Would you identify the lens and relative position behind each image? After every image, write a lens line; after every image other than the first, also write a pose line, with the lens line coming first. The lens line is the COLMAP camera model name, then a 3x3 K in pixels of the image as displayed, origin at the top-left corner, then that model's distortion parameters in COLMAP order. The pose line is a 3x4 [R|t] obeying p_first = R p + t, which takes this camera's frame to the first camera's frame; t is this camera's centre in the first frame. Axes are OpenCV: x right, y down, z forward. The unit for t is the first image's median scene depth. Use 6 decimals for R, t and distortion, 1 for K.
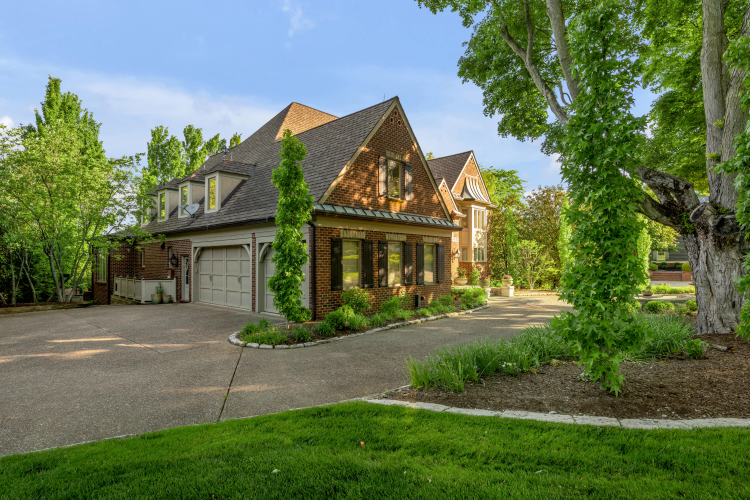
lens RADIAL K [[397.6, 0, 375.0], [0, 397.6, 250.0], [0, 0, 1]] dist [0.003614, -0.000043]
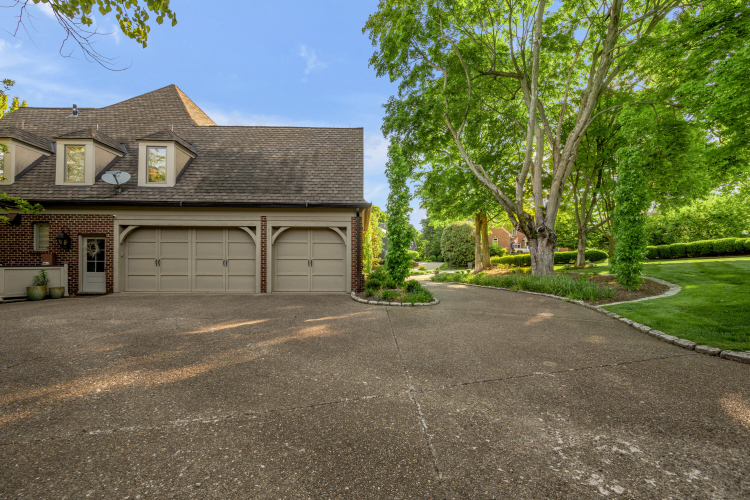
lens RADIAL K [[295.0, 0, 375.2], [0, 295.0, 252.1], [0, 0, 1]] dist [-0.000104, 0.000025]
pose [[0.715390, 0.028189, 0.698157, -0.524507], [-0.027231, 0.999552, -0.012454, 0.043108], [-0.698195, -0.010102, 0.715836, 0.218003]]
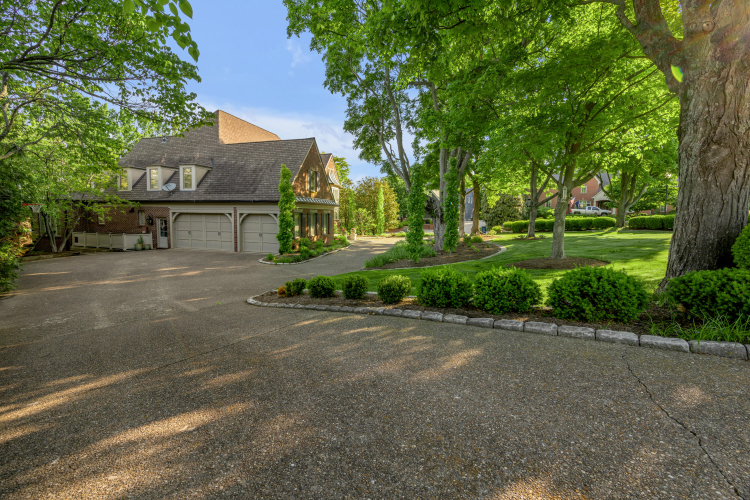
lens RADIAL K [[293.2, 0, 374.3], [0, 293.2, 228.9], [0, 0, 1]] dist [0.000295, 0.000018]
pose [[0.890397, -0.007476, 0.455123, -0.291184], [-0.028044, 0.997065, 0.071244, -0.047664], [-0.454320, -0.076199, 0.887574, -0.361254]]
